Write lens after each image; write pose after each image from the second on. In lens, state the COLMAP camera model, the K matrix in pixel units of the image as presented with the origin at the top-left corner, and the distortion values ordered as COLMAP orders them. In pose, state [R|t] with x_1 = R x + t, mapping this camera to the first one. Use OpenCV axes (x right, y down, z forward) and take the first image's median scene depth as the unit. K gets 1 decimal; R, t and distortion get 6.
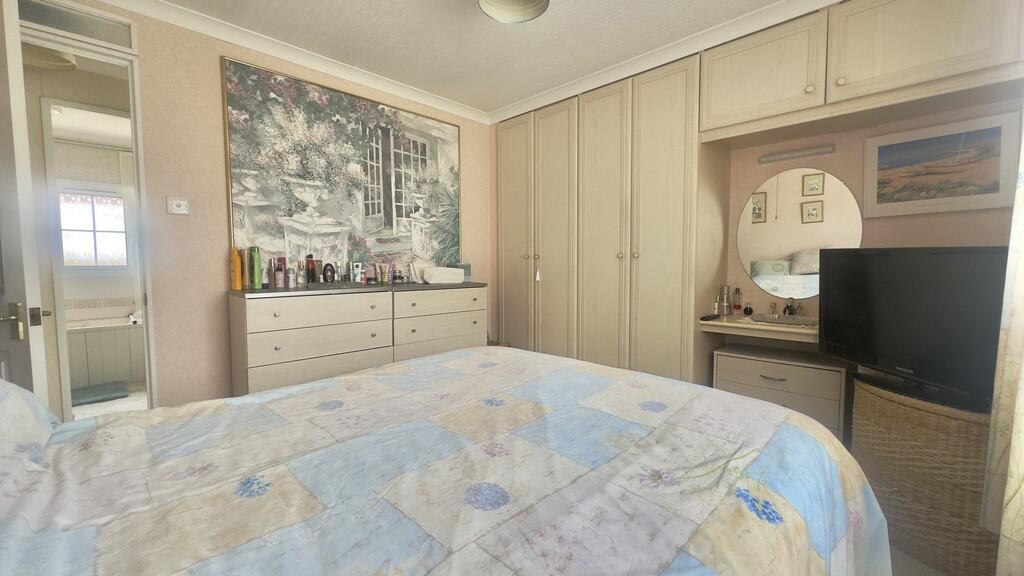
lens RADIAL K [[409.1, 0, 510.7], [0, 409.1, 287.3], [0, 0, 1]] dist [-0.003975, 0.000975]
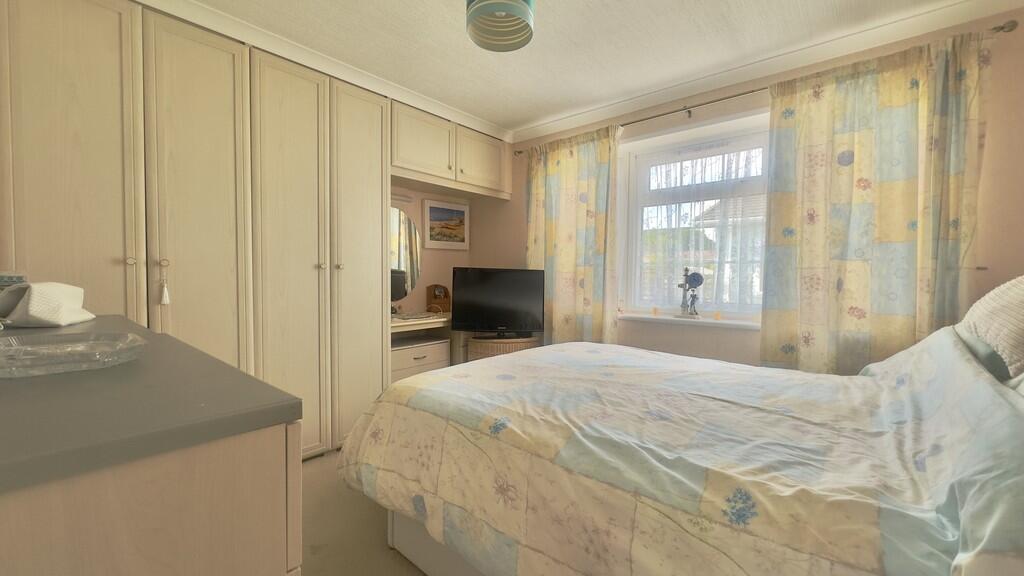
lens RADIAL K [[409.1, 0, 506.7], [0, 409.1, 288.2], [0, 0, 1]] dist [-0.003975, 0.000975]
pose [[-0.077866, -0.030998, 0.996482, -0.779320], [0.052354, 0.998010, 0.035136, -0.047421], [-0.995588, 0.054906, -0.076088, 0.787744]]
